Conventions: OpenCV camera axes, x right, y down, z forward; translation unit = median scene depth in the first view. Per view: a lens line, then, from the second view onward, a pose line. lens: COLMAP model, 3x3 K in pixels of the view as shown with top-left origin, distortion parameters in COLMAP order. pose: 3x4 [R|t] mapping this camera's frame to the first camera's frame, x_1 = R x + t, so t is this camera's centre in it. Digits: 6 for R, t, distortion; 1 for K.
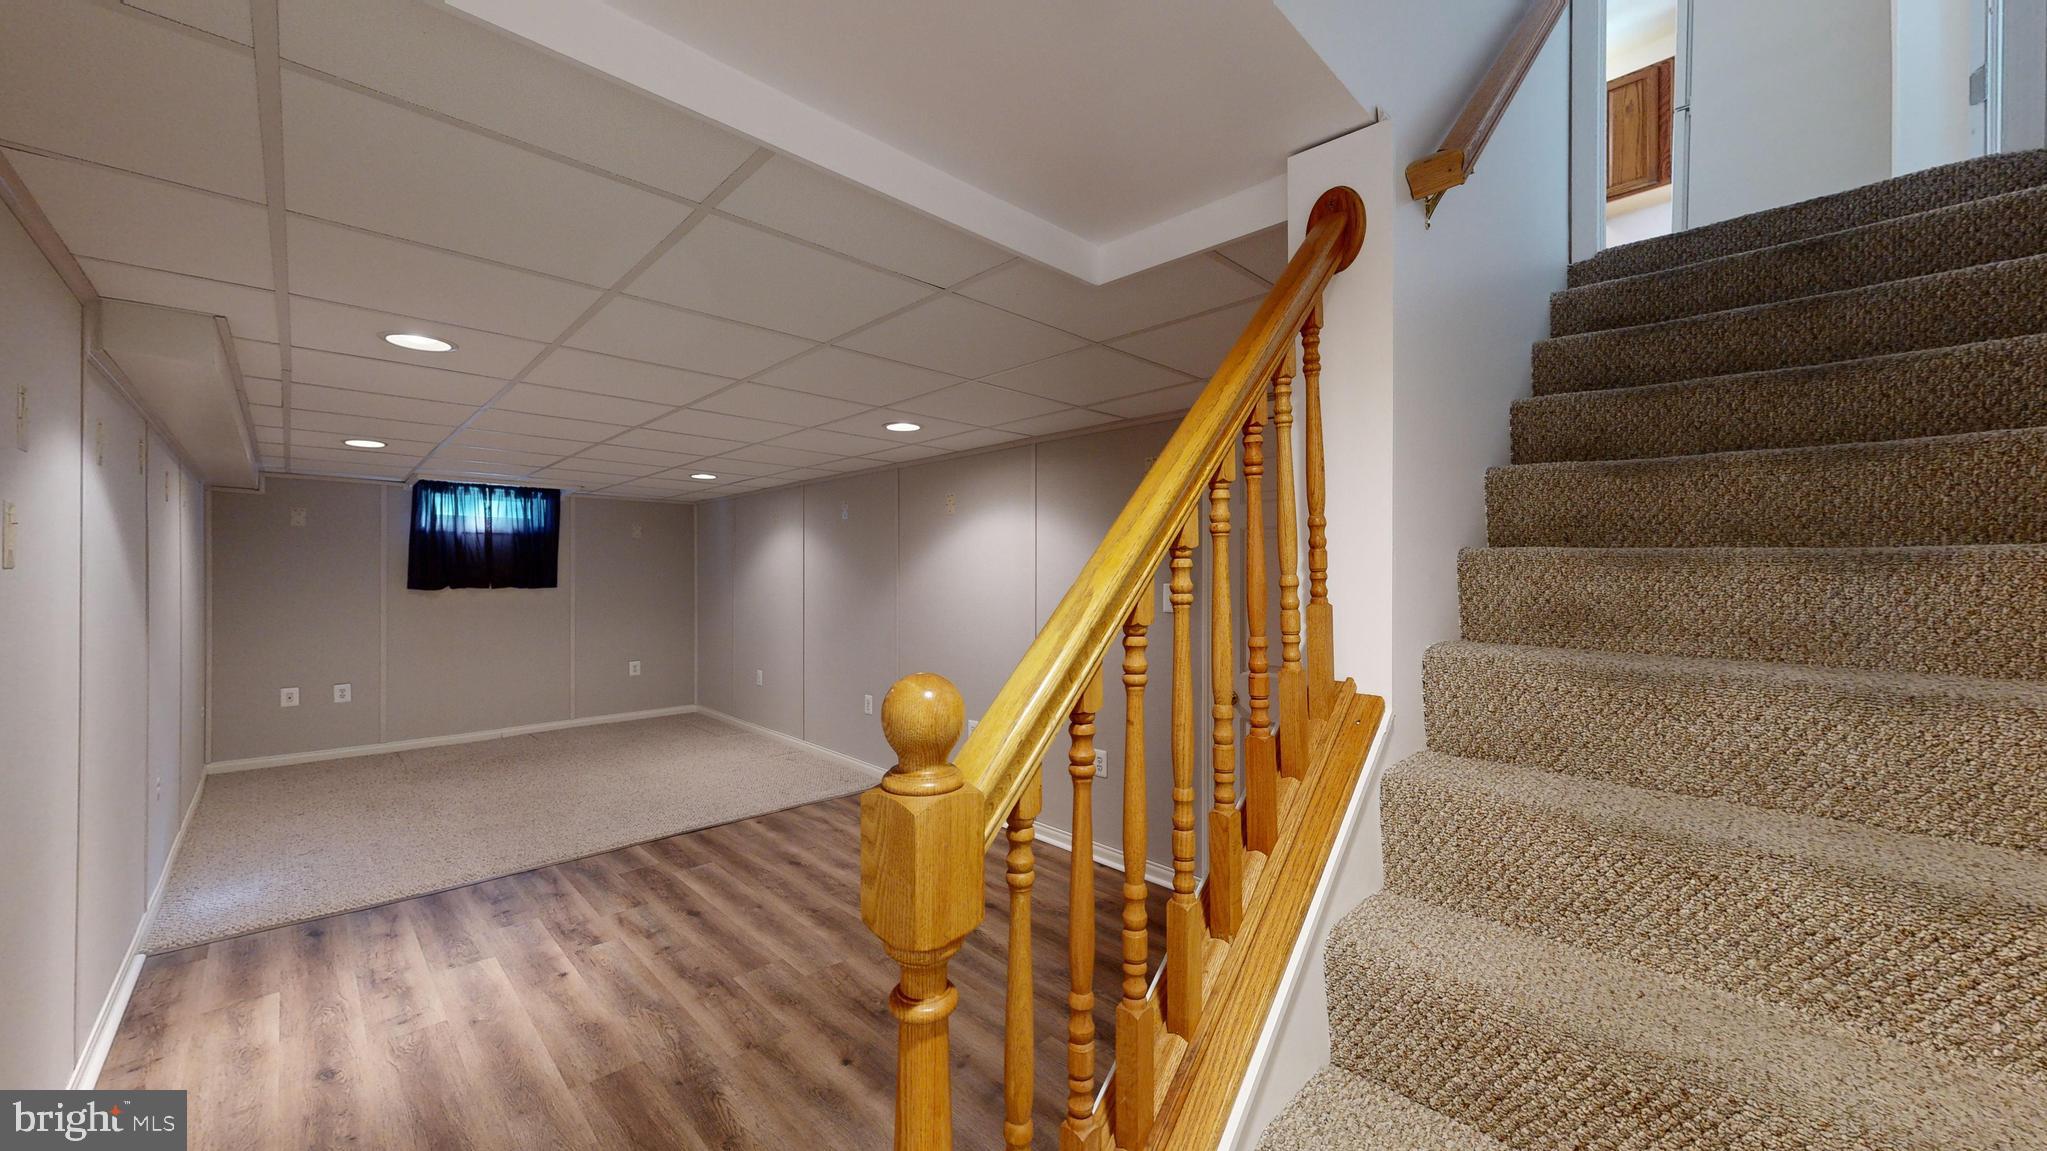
lens RADIAL K [[750.1, 0, 1023.5], [0, 750.1, 575.5], [0, 0, 1]] dist [0.001285, -0.000089]
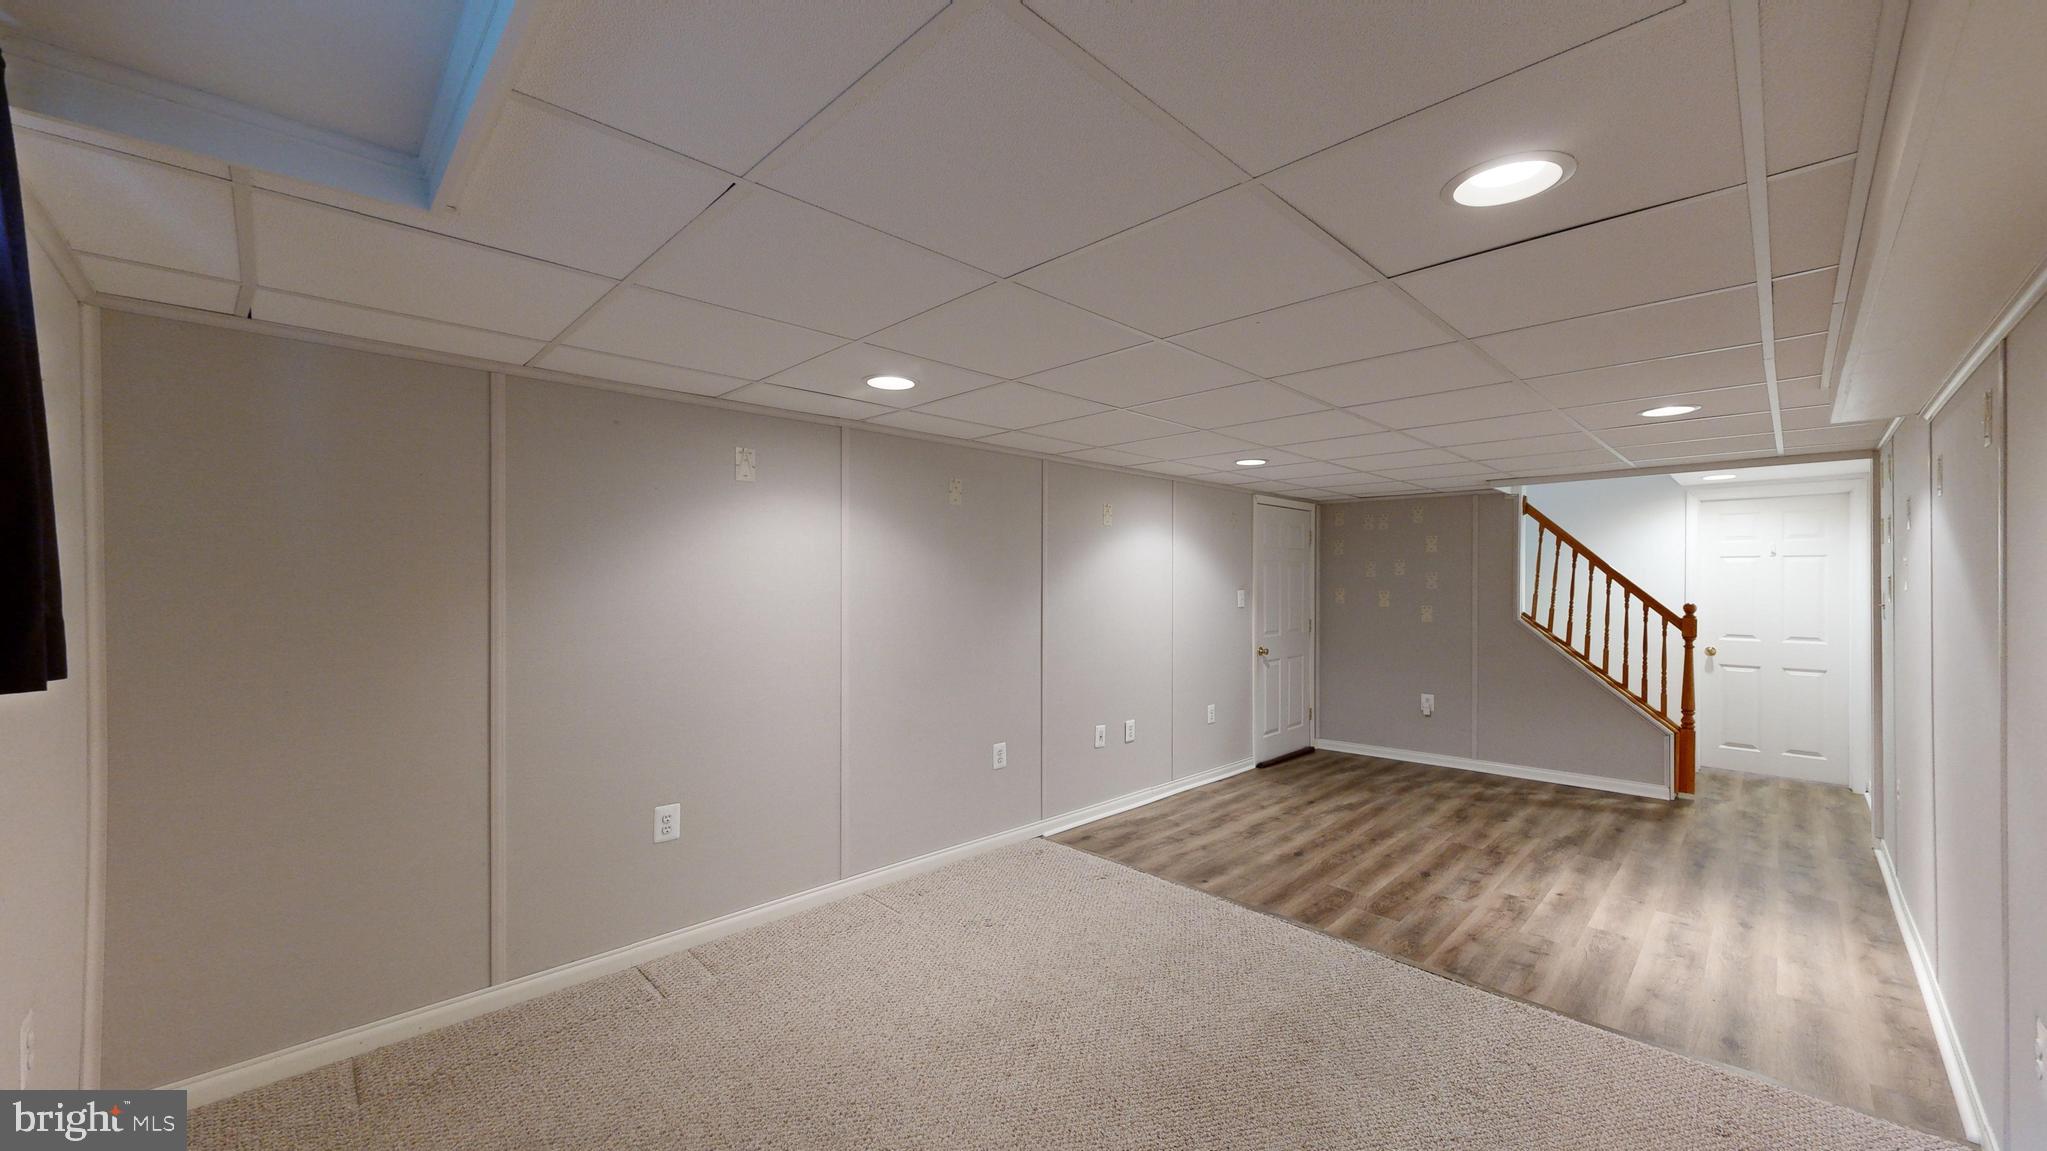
lens RADIAL K [[750.1, 0, 1023.5], [0, 750.1, 575.5], [0, 0, 1]] dist [0.001285, -0.000089]
pose [[-0.002845, 0.004212, 0.999987, -1.724512], [-0.006112, 0.999972, -0.004230, -0.014160], [-0.999977, -0.006124, -0.002819, 1.741450]]
